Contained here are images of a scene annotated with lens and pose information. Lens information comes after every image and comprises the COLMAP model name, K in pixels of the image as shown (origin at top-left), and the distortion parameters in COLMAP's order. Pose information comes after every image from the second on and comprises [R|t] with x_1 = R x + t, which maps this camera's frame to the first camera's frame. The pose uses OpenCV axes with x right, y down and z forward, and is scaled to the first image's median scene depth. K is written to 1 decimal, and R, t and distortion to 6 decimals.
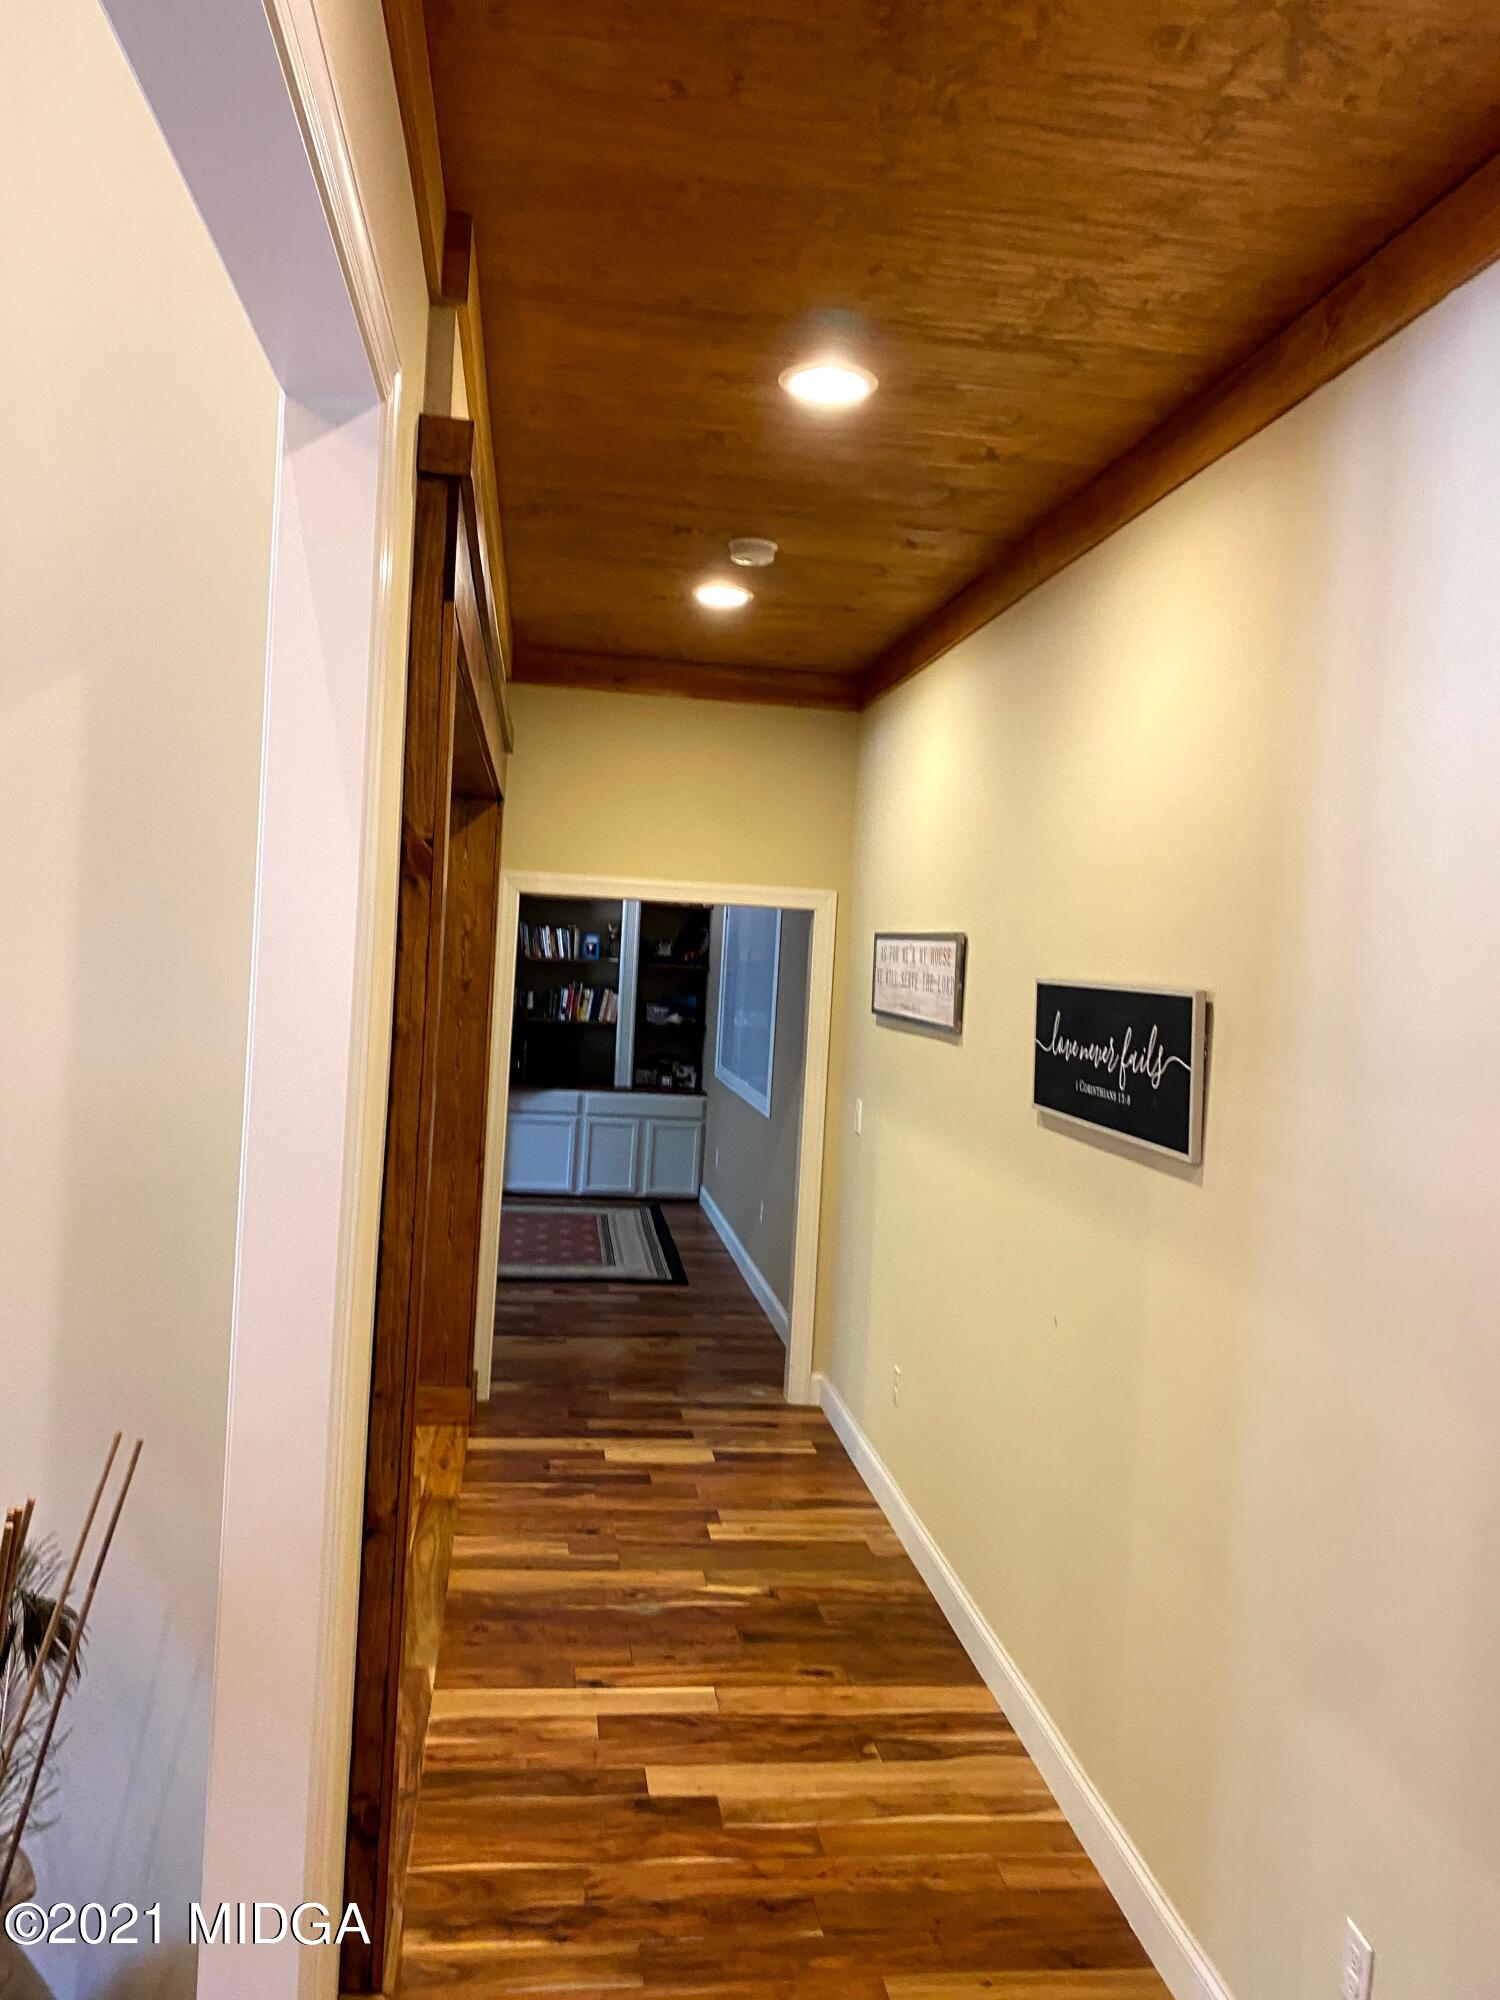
lens RADIAL K [[1530.9, 0, 750.0], [0, 1530.9, 1000.0], [0, 0, 1]] dist [0.114624, -0.187275]
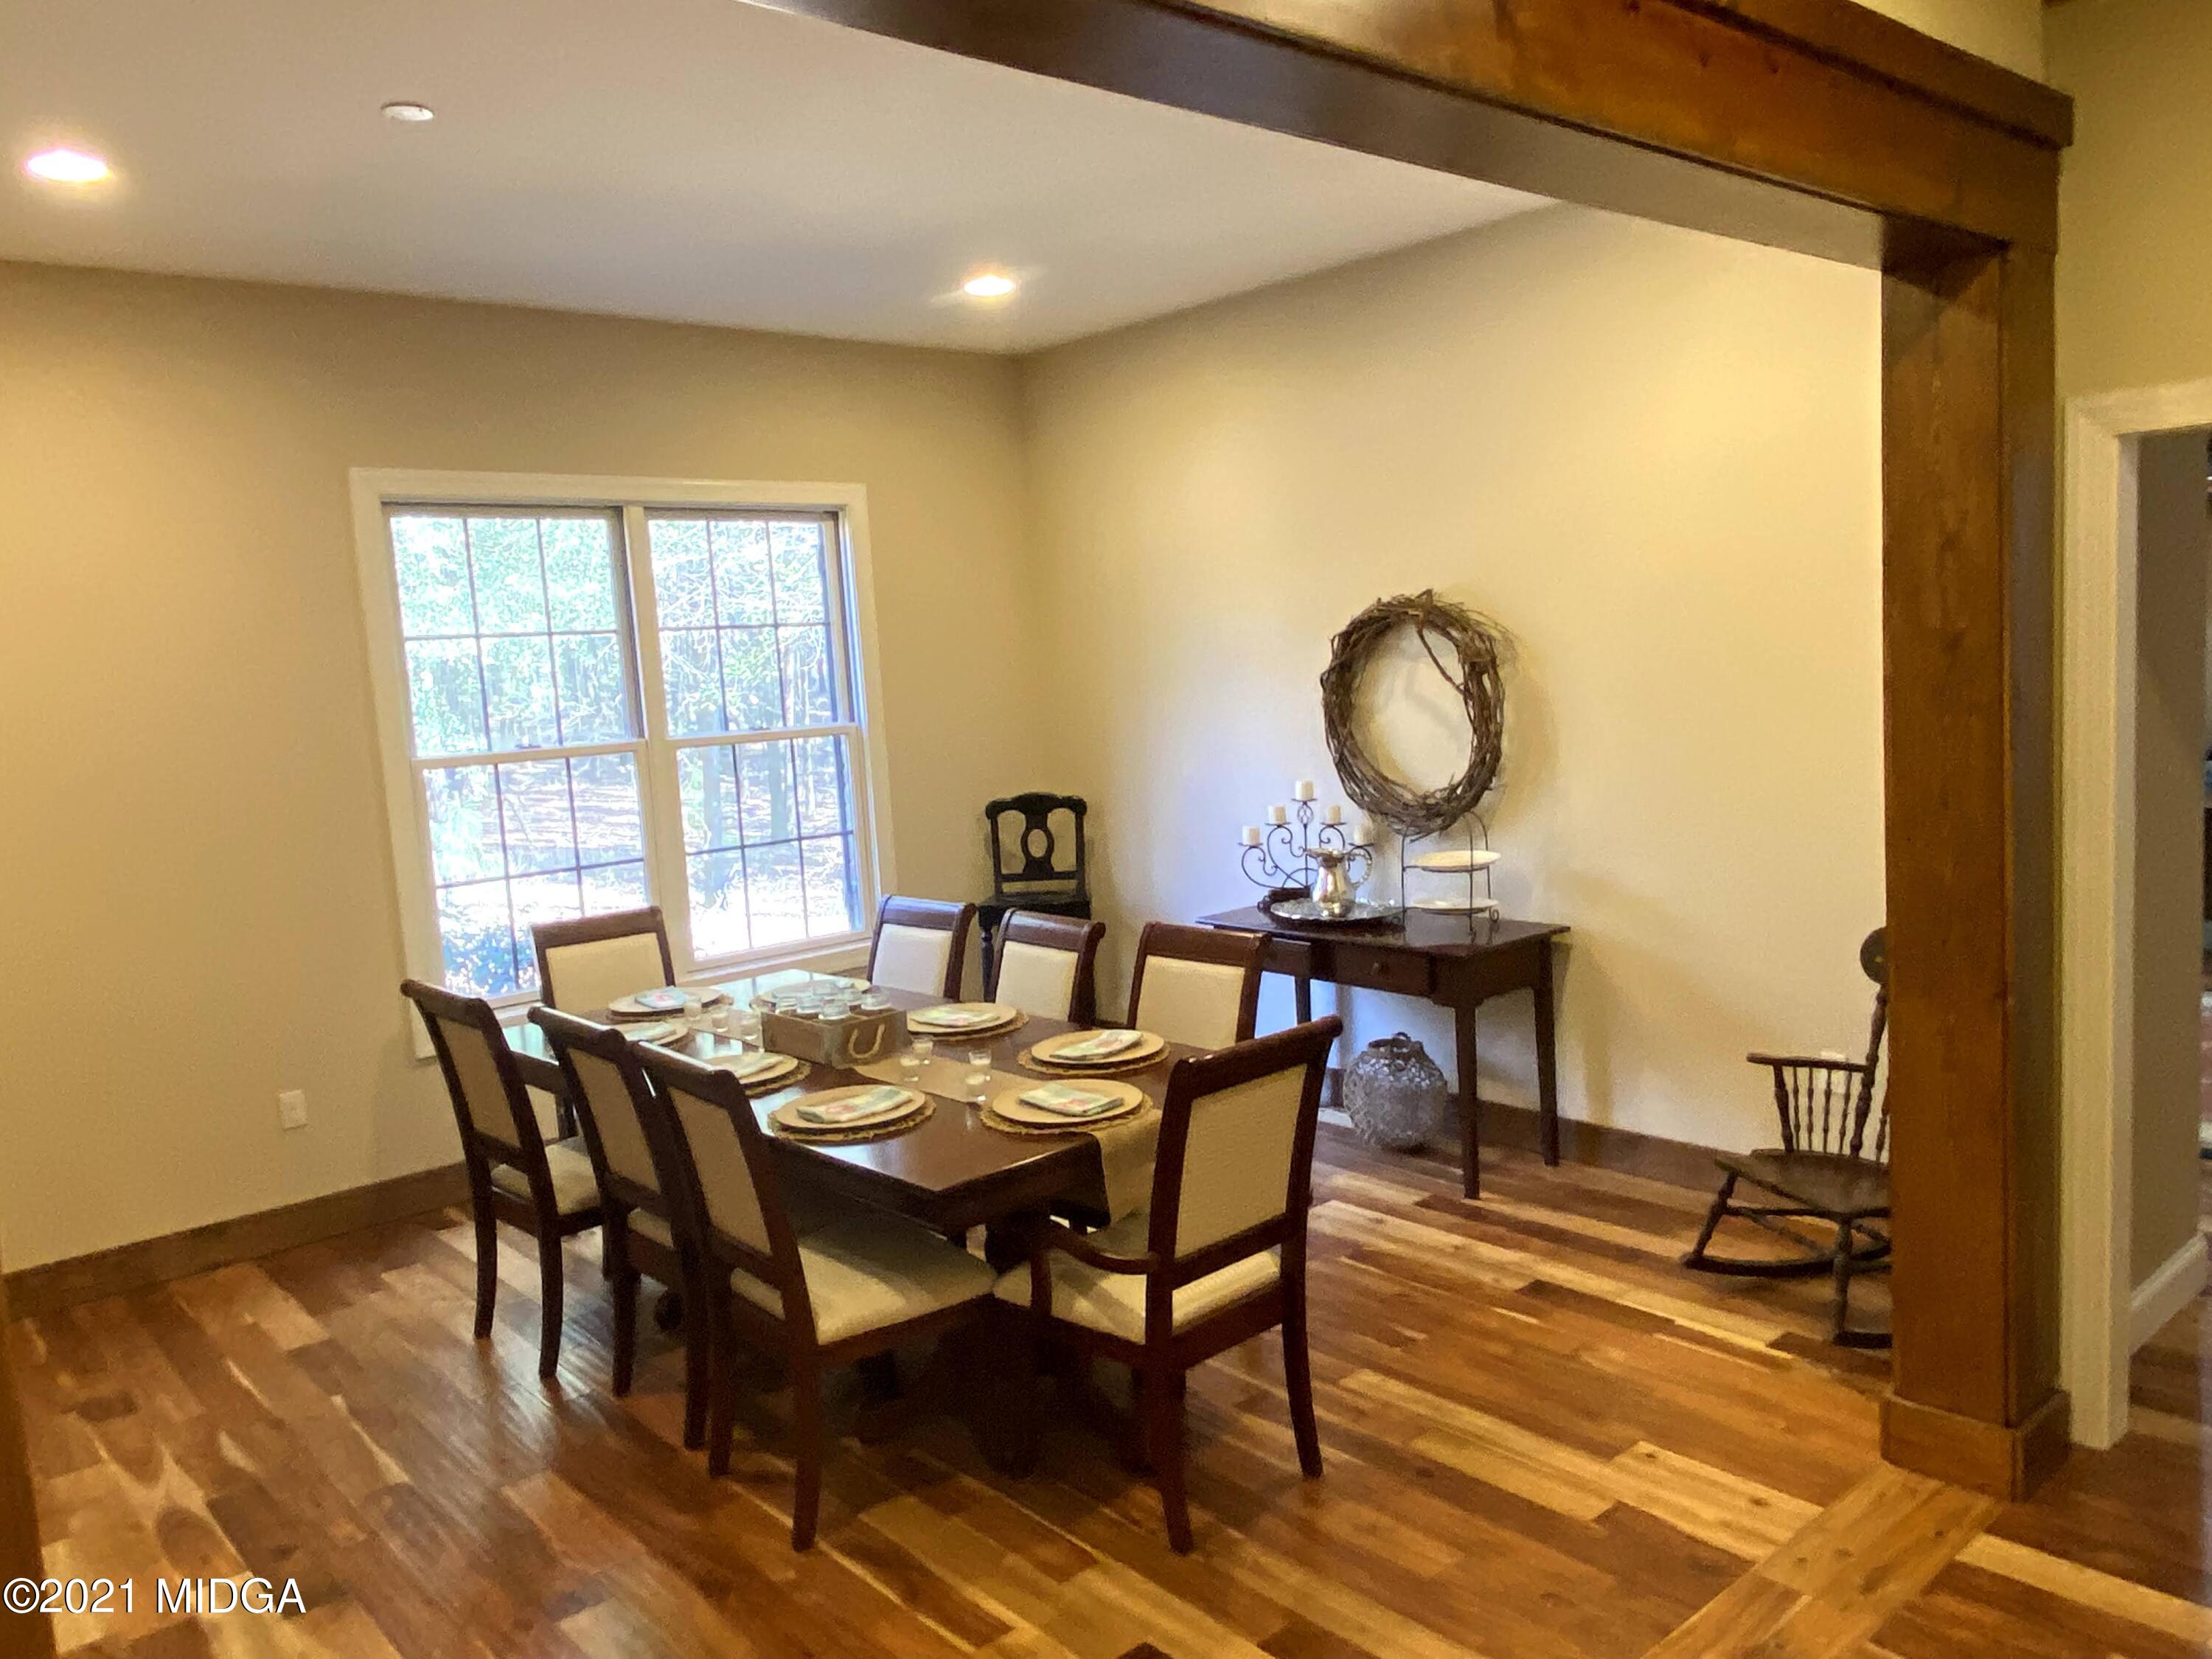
lens RADIAL K [[1625.2, 0, 1106.0], [0, 1625.2, 829.5], [0, 0, 1]] dist [0.002941, 0.002196]
pose [[0.537823, 0.005088, -0.843042, 0.111734], [0.061721, 0.997061, 0.045394, 0.009399], [0.840795, -0.076447, 0.535928, 0.478541]]
